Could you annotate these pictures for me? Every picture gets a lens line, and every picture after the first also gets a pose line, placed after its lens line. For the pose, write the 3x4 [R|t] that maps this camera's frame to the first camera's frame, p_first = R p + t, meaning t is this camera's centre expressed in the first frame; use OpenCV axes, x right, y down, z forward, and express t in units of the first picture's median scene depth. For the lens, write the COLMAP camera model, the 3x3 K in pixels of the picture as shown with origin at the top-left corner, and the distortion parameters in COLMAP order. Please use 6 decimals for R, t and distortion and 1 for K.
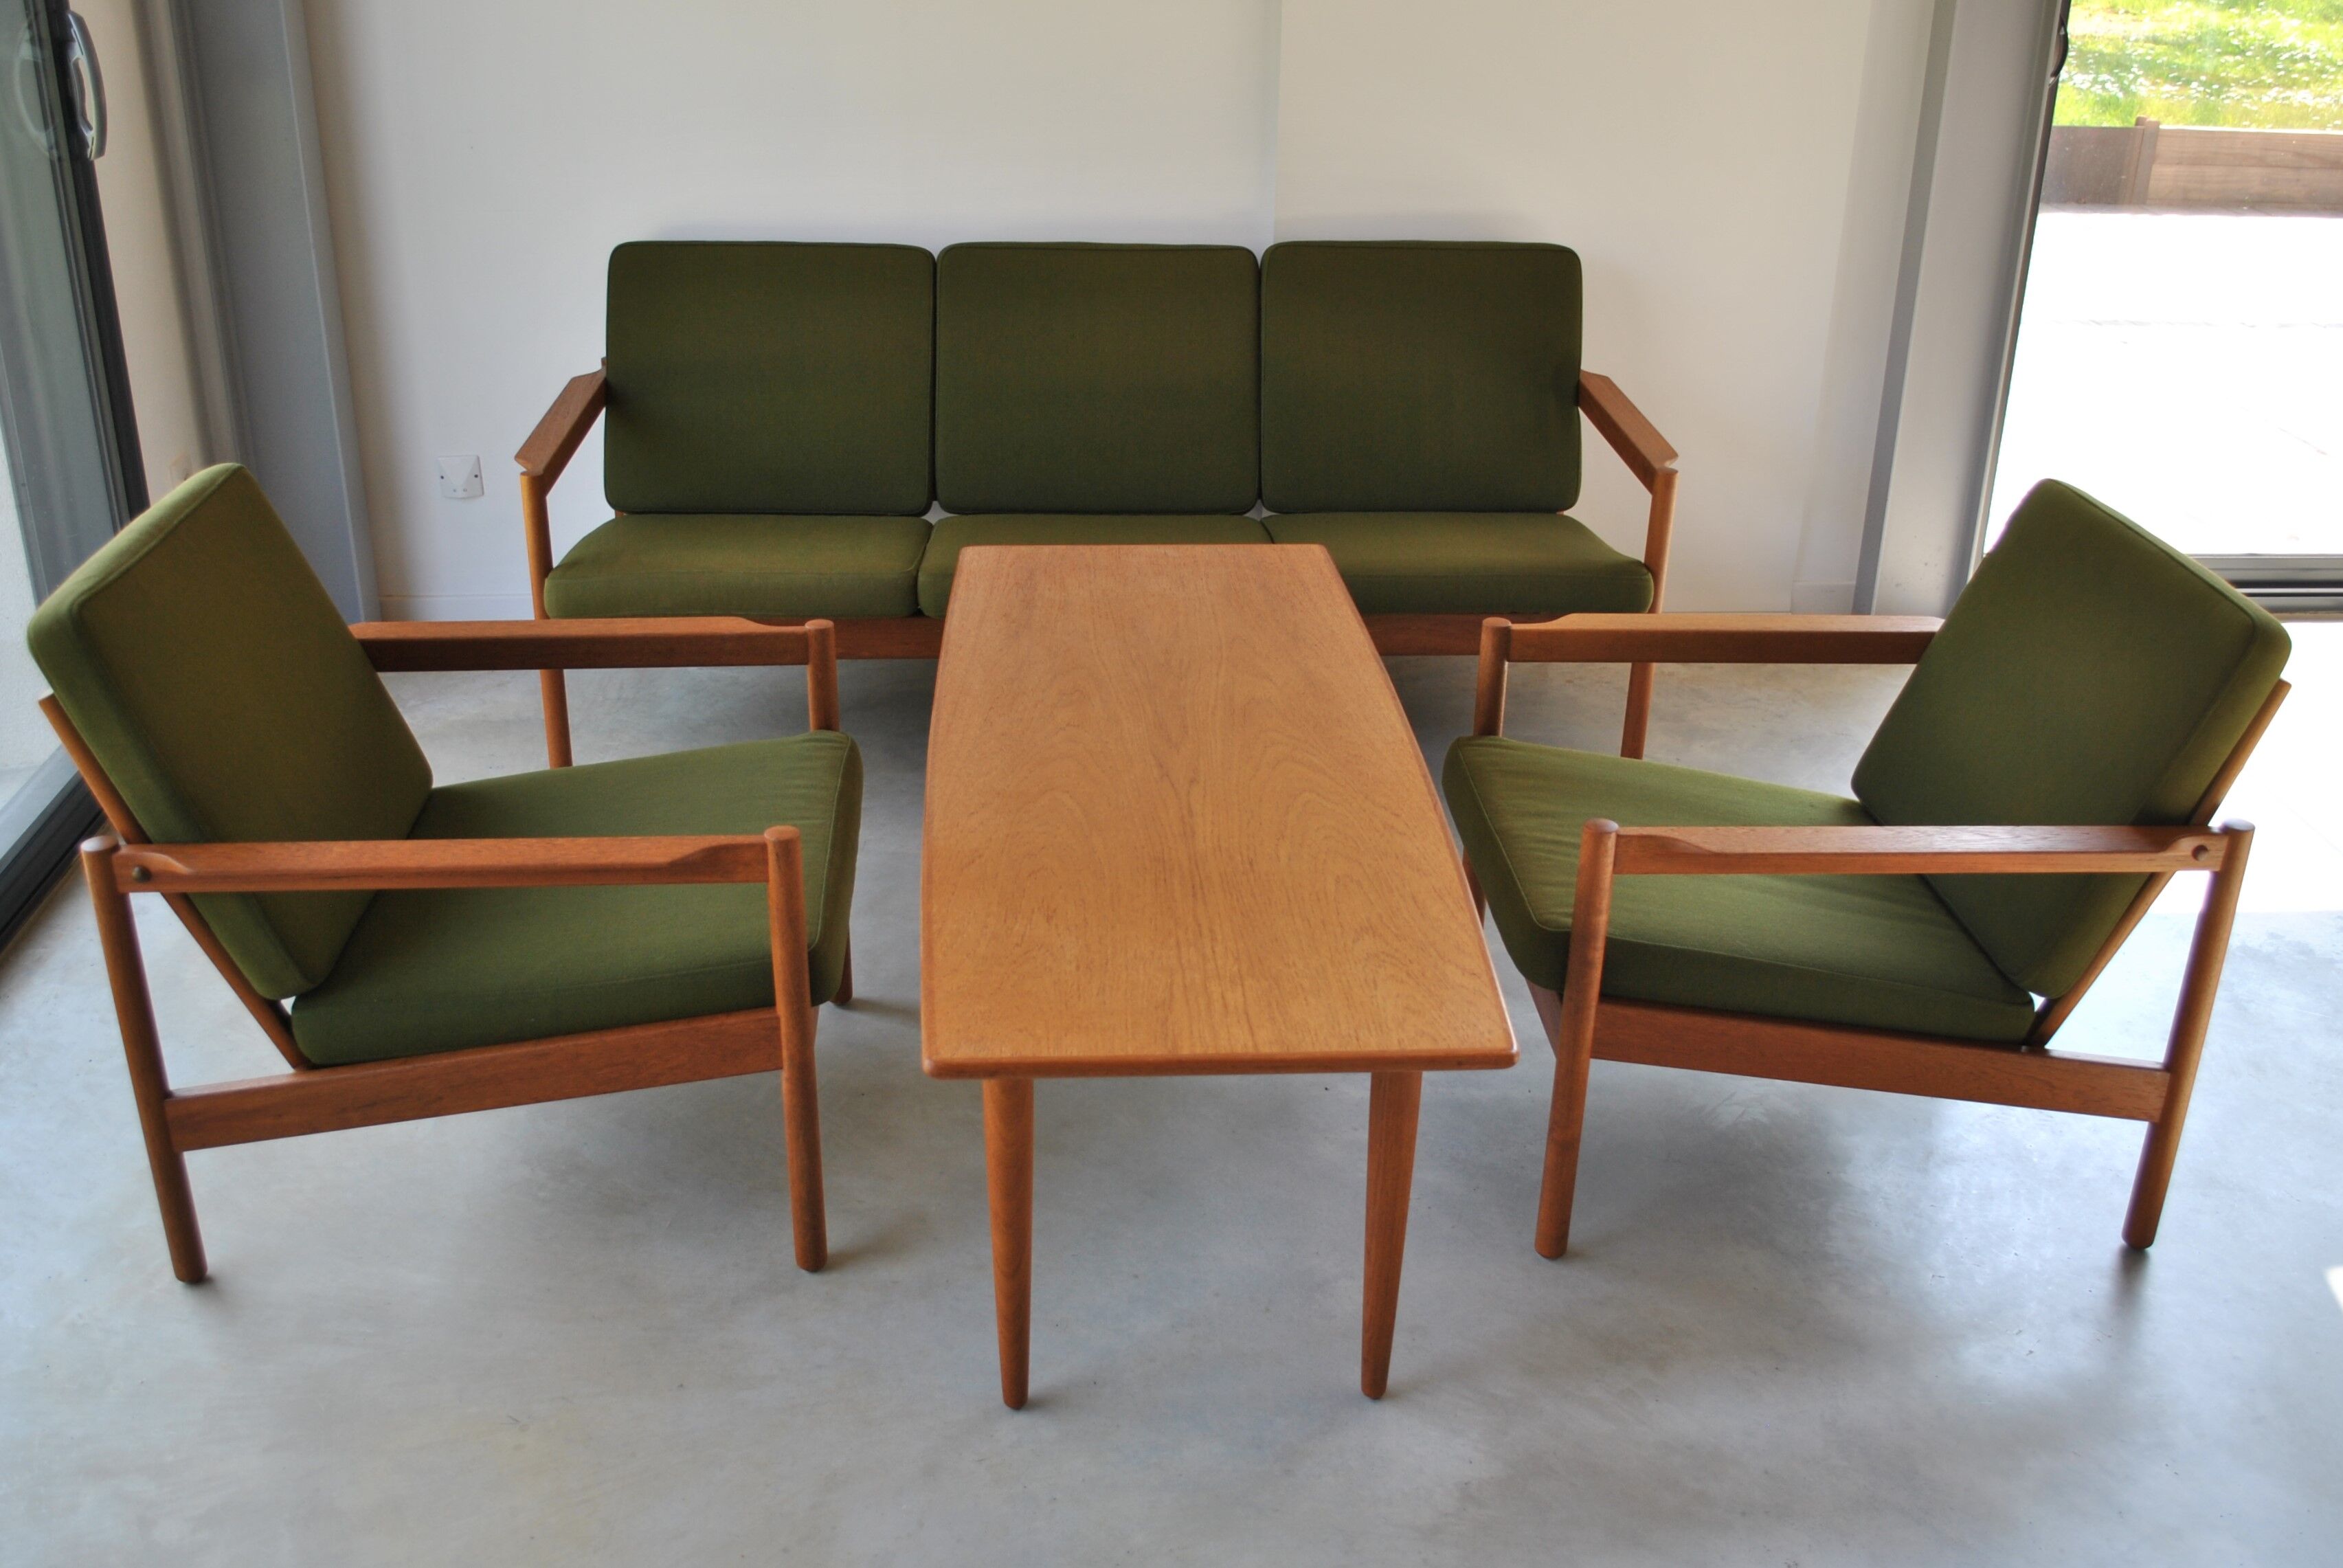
lens RADIAL K [[2263.0, 0, 1144.2], [0, 2263.0, 790.7], [0, 0, 1]] dist [-0.072406, 0.000317]
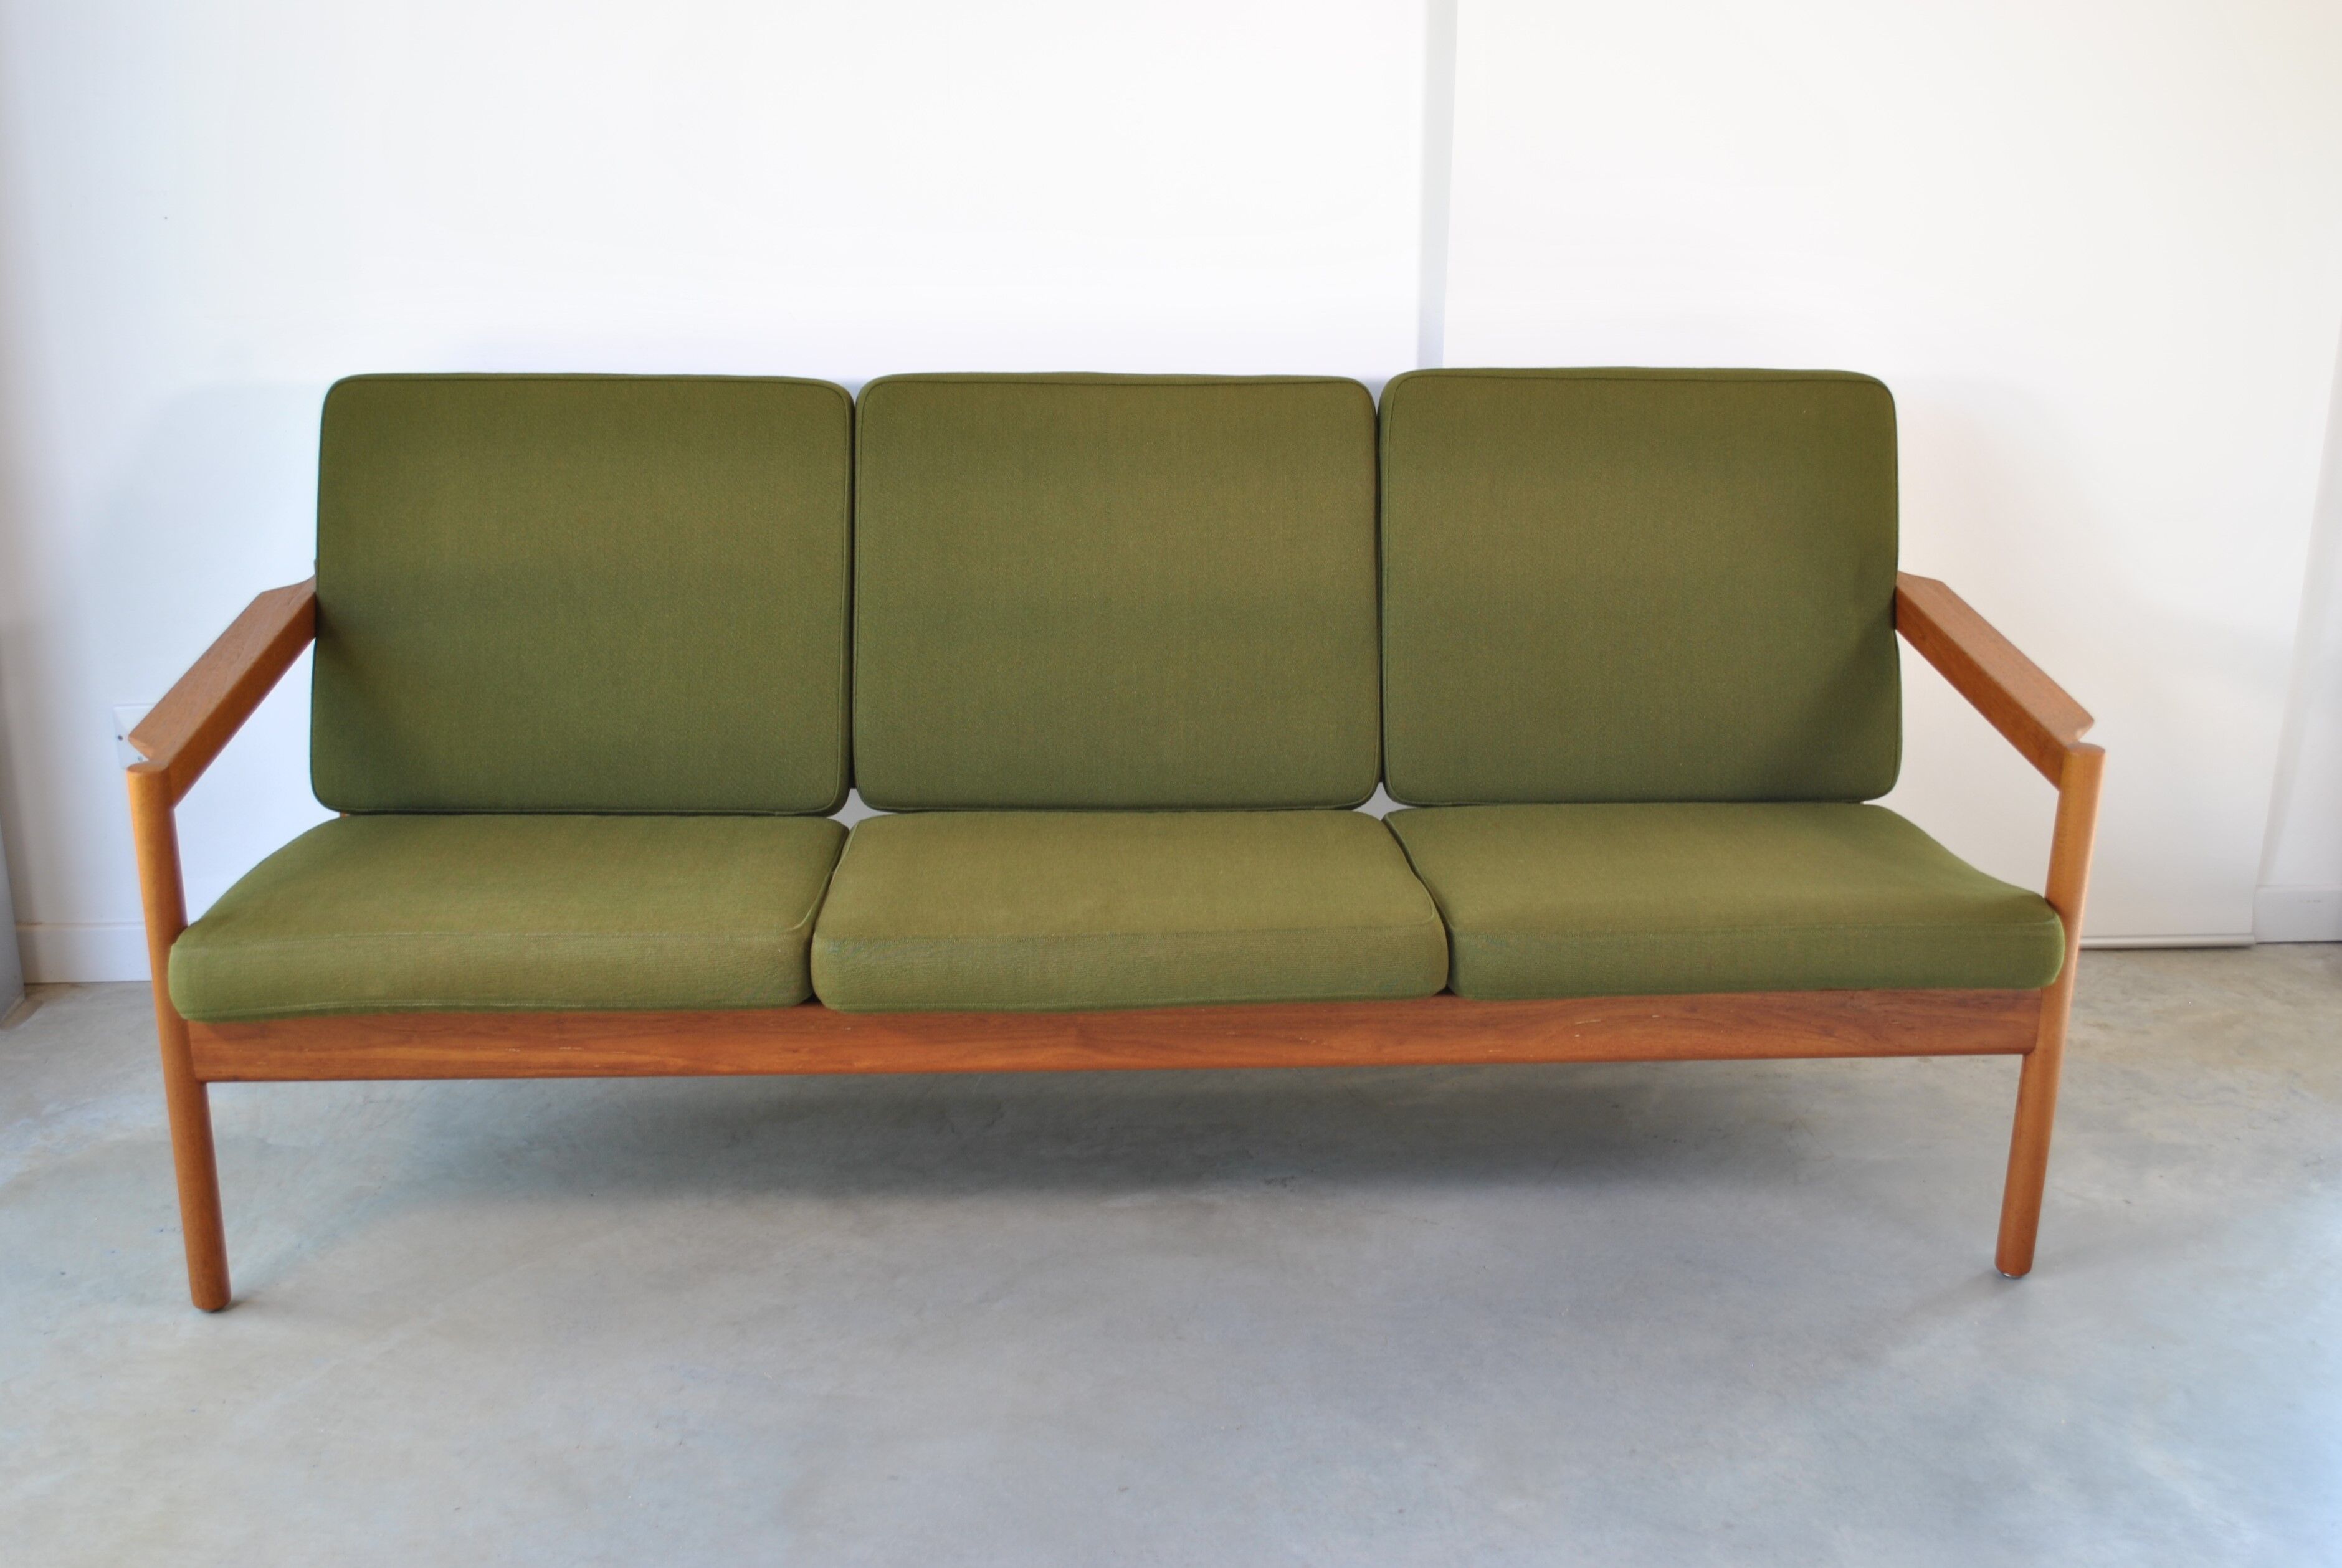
lens RADIAL K [[2891.2, 0, 1179.3], [0, 2891.2, 785.5], [0, 0, 1]] dist [-0.033318, -0.031696]
pose [[0.999984, -0.005210, 0.002177, -0.005816], [0.005392, 0.995540, -0.094182, -0.056065], [-0.001676, 0.094192, 0.995553, 0.222258]]
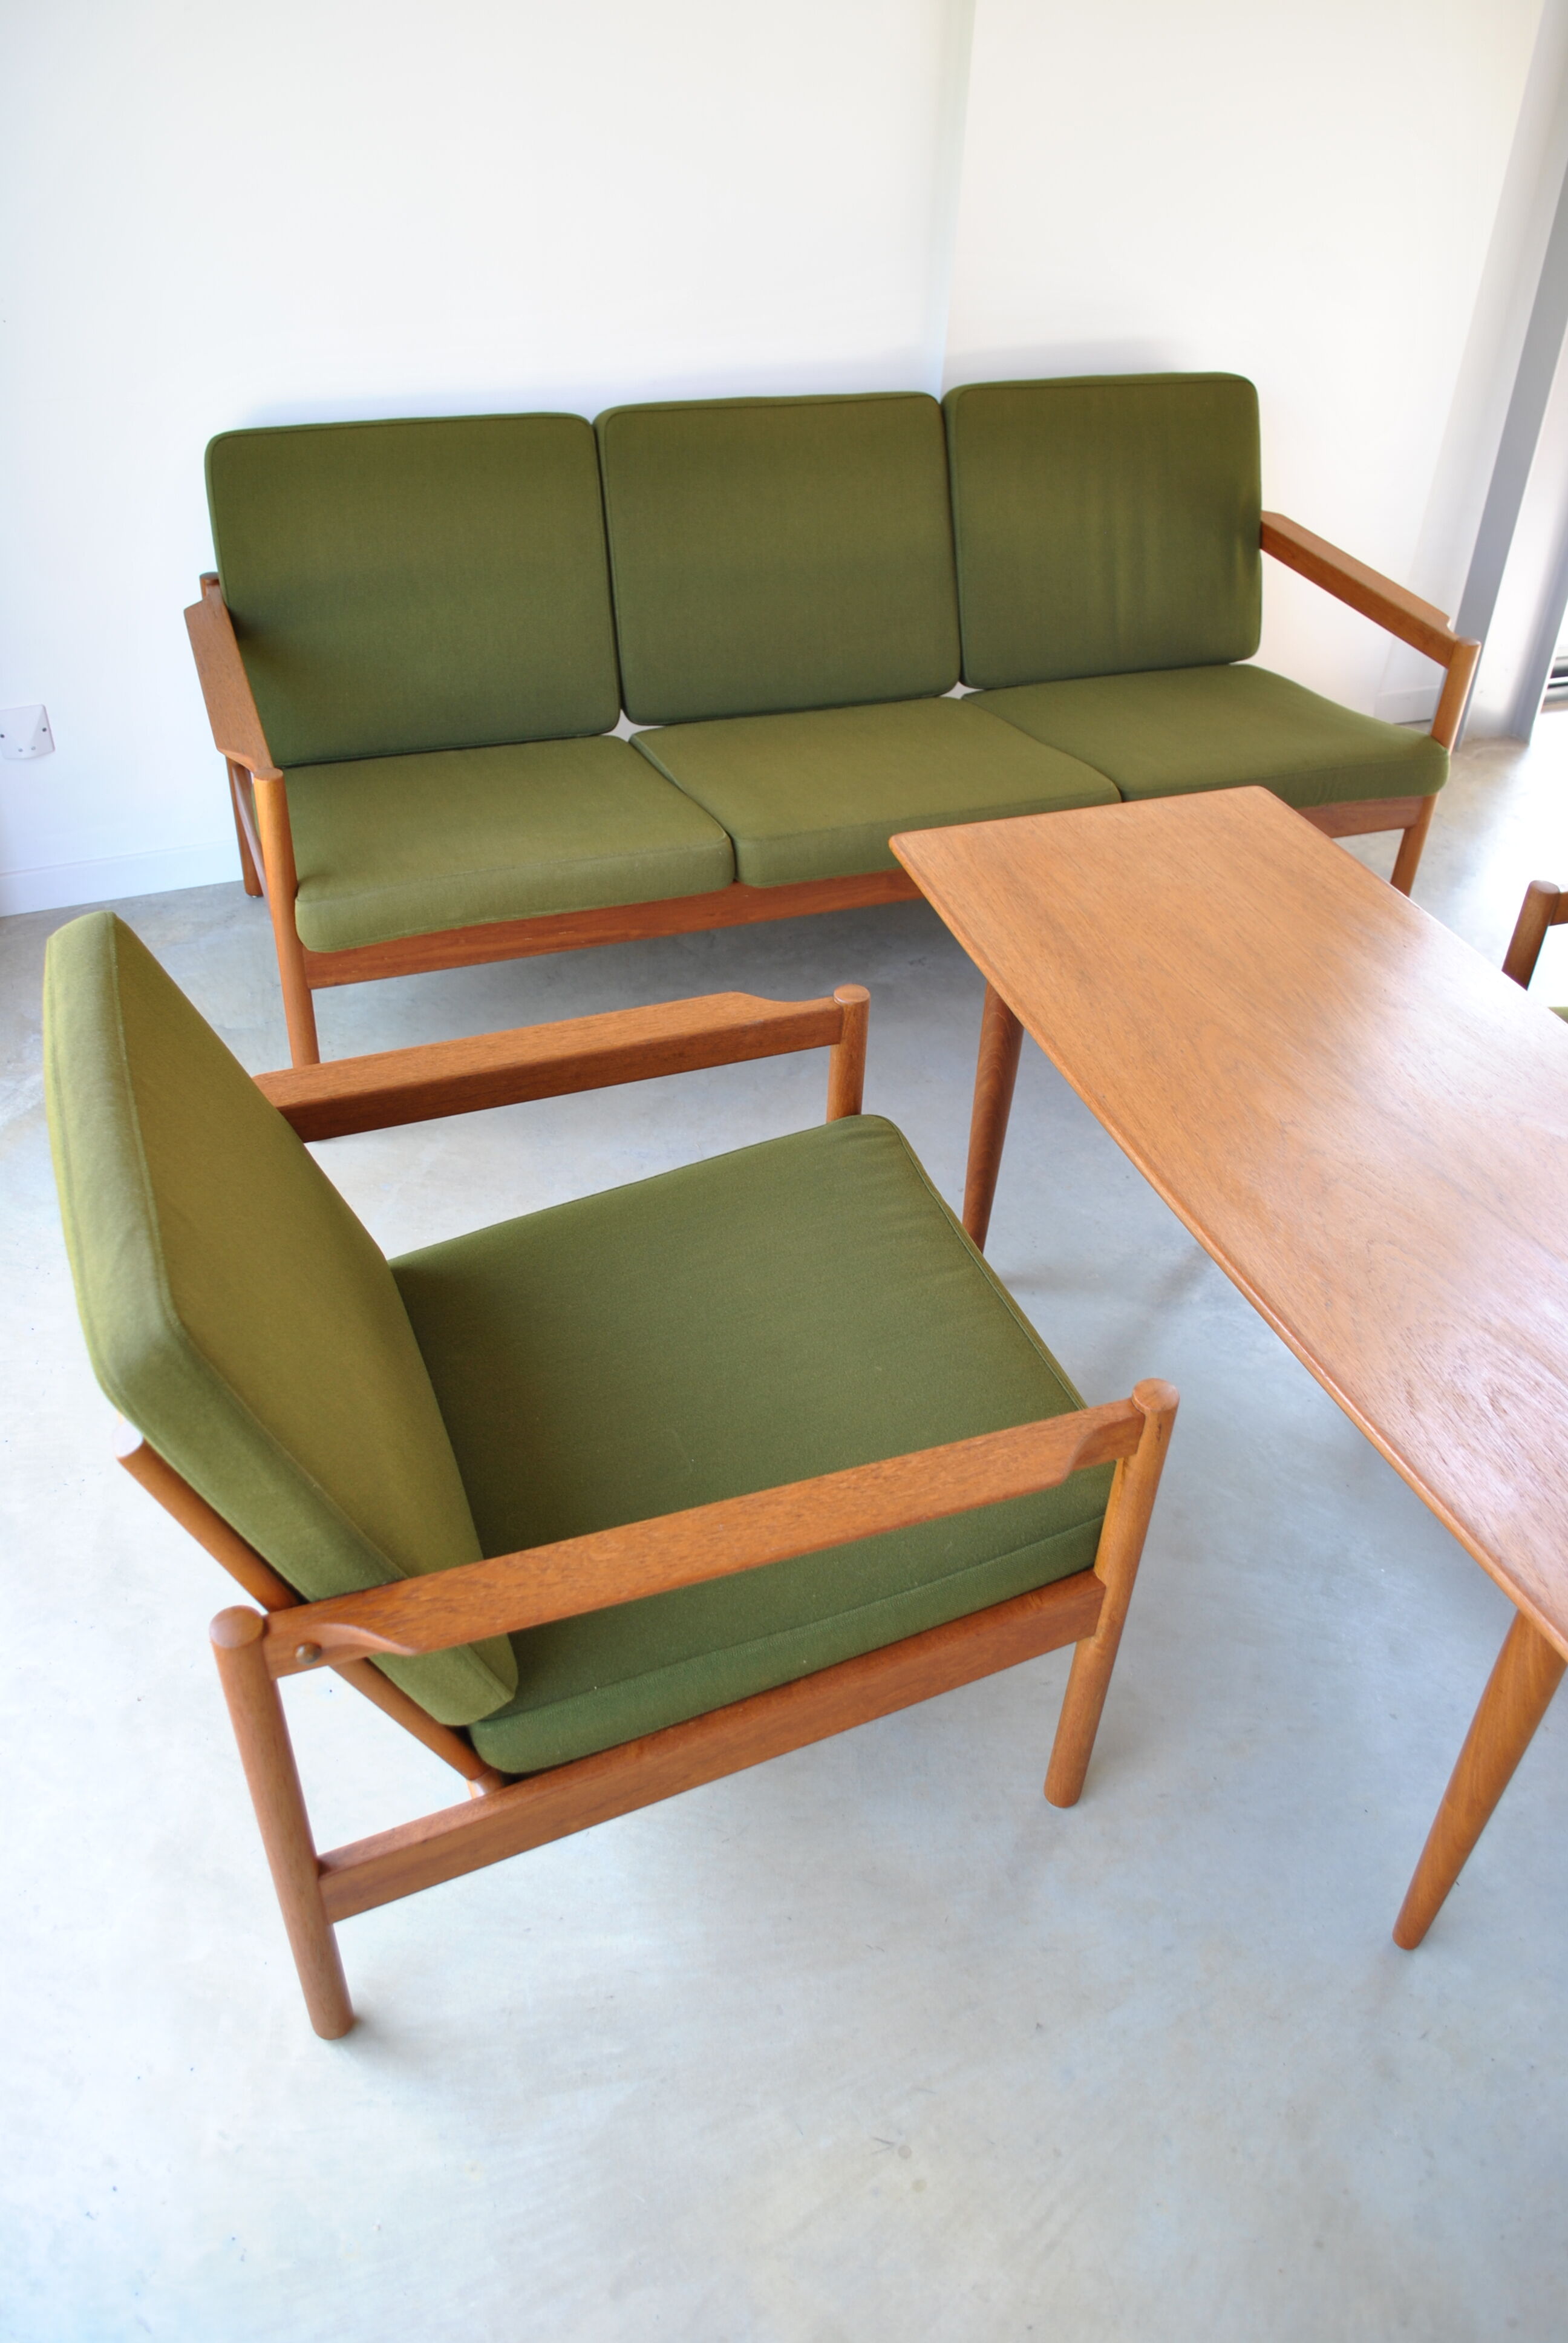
lens RADIAL K [[1848.6, 0, 782.8], [0, 1848.6, 1169.5], [0, 0, 1]] dist [-0.073450, -0.002350]
pose [[0.955188, -0.160798, 0.248515, -0.243492], [0.100119, 0.965605, 0.239964, -0.123984], [-0.278553, -0.204330, 0.938434, 0.273337]]
